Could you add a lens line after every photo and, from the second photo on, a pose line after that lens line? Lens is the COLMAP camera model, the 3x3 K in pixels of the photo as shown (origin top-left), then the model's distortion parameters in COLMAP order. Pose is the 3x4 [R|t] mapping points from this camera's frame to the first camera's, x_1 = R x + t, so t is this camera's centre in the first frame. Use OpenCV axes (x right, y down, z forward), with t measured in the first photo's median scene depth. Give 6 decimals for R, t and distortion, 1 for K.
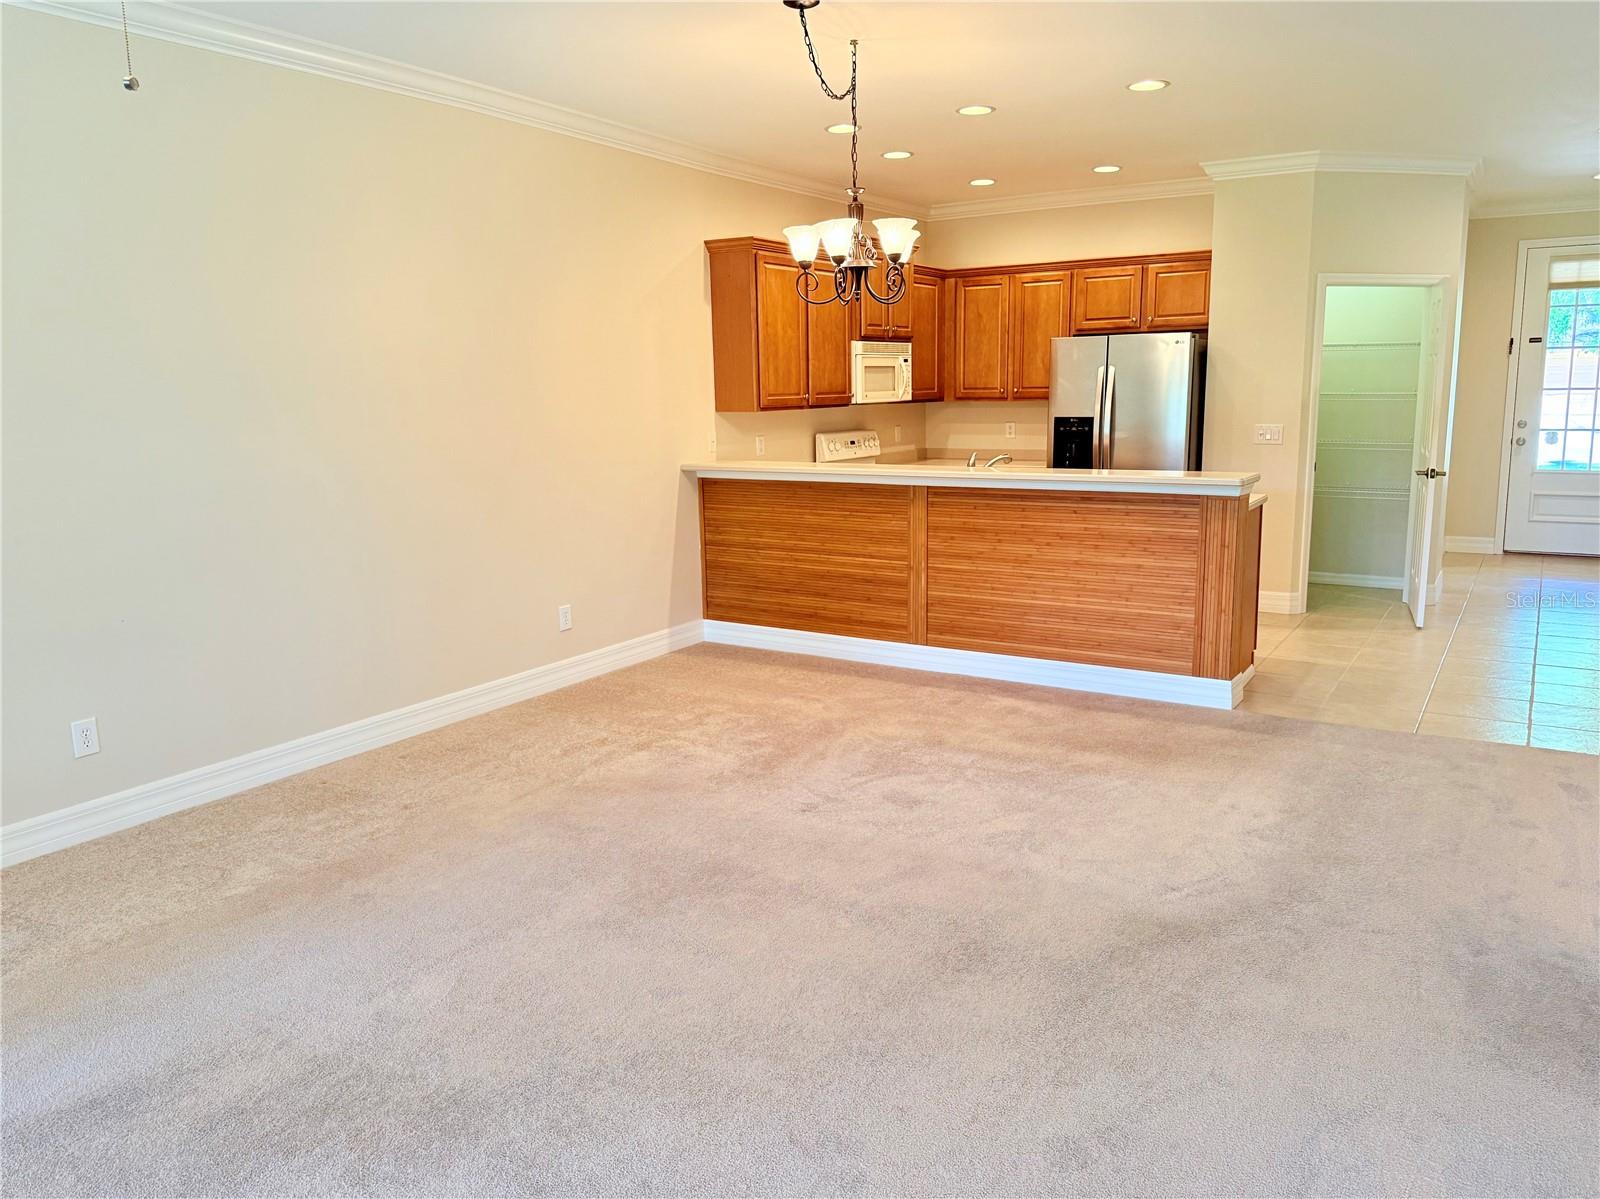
lens RADIAL K [[1150.6, 0, 800.2], [0, 1150.6, 603.0], [0, 0, 1]] dist [-0.019982, -0.014280]
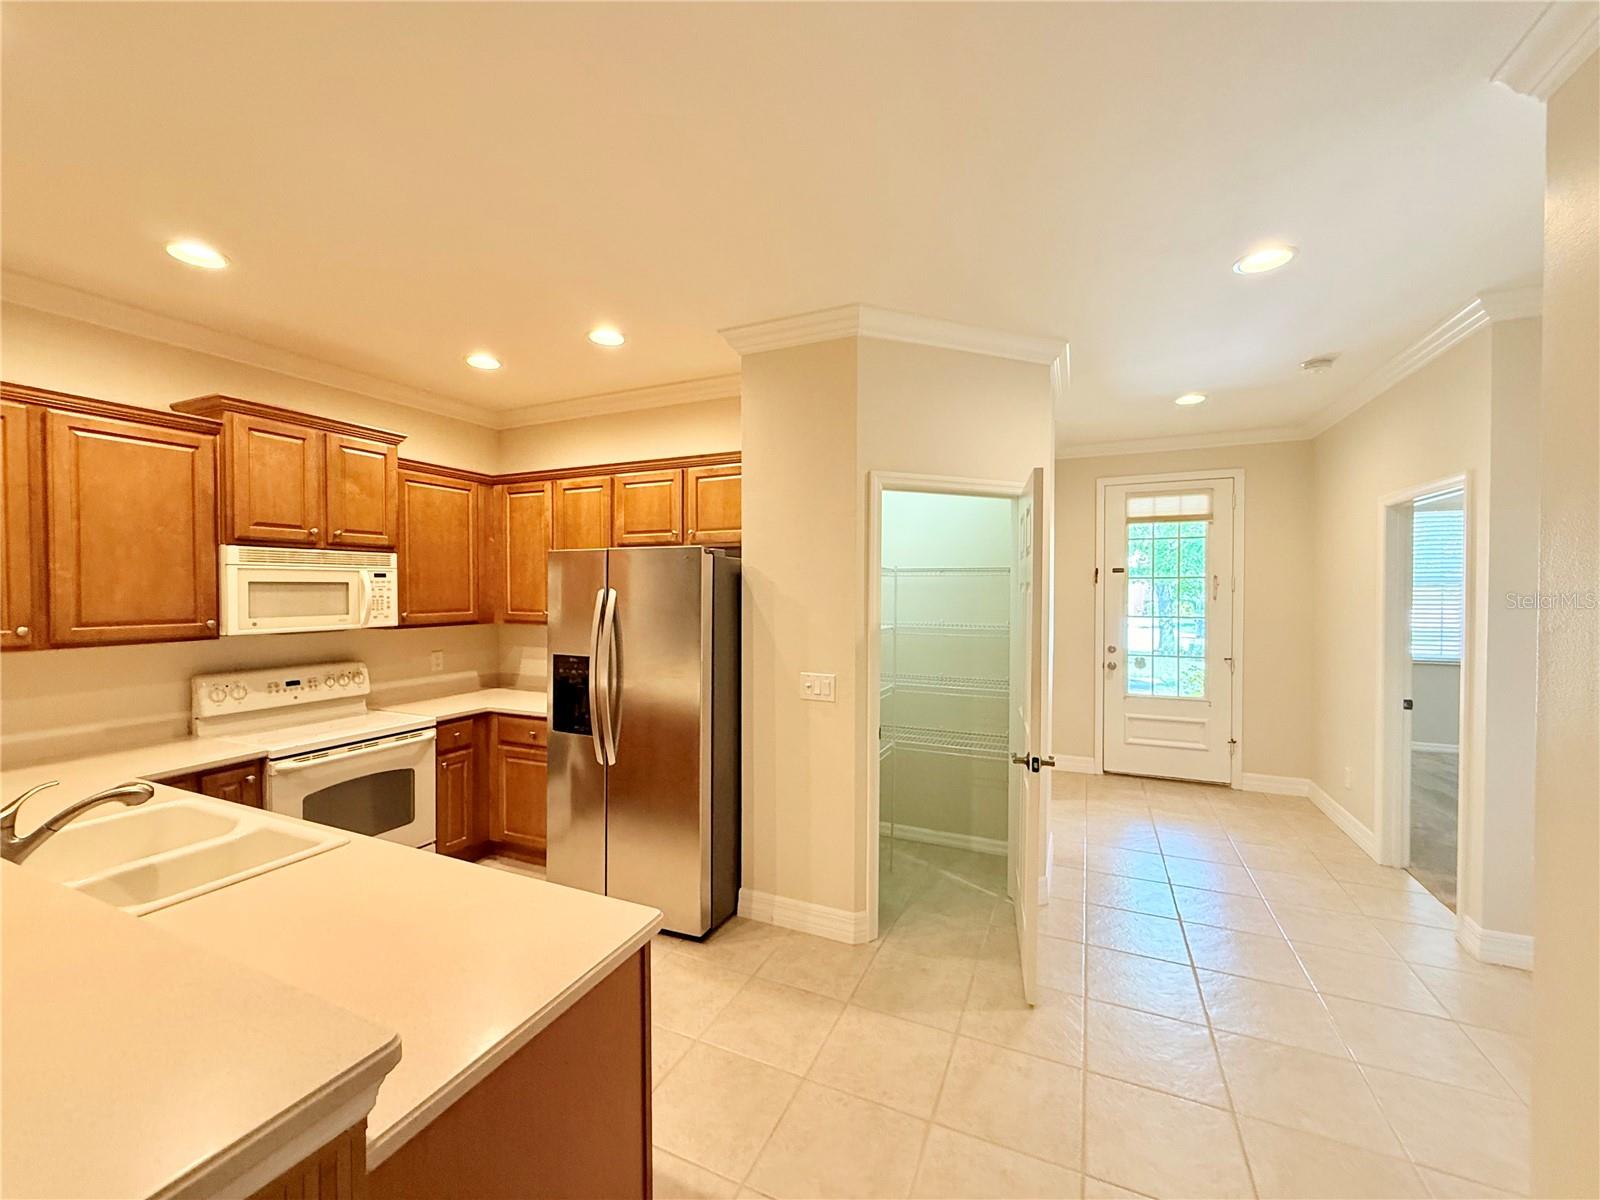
lens RADIAL K [[644.2, 0, 793.1], [0, 644.2, 597.2], [0, 0, 1]] dist [0.000506, -0.000100]
pose [[0.988612, 0.021052, 0.149005, 0.299433], [0.005509, 0.984440, -0.175637, -0.118712], [-0.150384, 0.174458, 0.973113, 0.536917]]
